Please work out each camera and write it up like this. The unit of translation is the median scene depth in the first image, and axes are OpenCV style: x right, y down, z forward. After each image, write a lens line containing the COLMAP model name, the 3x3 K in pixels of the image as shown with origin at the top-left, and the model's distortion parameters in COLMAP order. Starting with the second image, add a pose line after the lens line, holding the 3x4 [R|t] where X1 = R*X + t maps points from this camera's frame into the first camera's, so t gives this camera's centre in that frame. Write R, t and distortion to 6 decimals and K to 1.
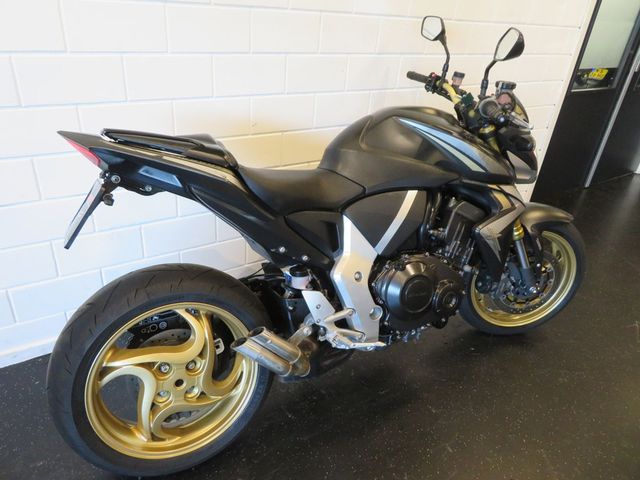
lens RADIAL K [[456.4, 0, 320.0], [0, 456.4, 240.0], [0, 0, 1]] dist [-0.006806, 0.000367]
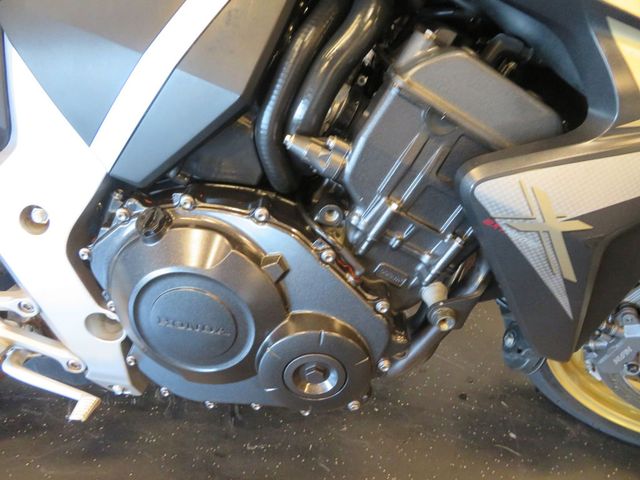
lens RADIAL K [[456.4, 0, 320.0], [0, 456.4, 240.0], [0, 0, 1]] dist [-0.006806, 0.000367]
pose [[0.869807, 0.313315, -0.381141, 0.399507], [-0.209726, 0.934016, 0.289186, -0.048671], [0.446598, -0.171601, 0.878125, 0.784780]]
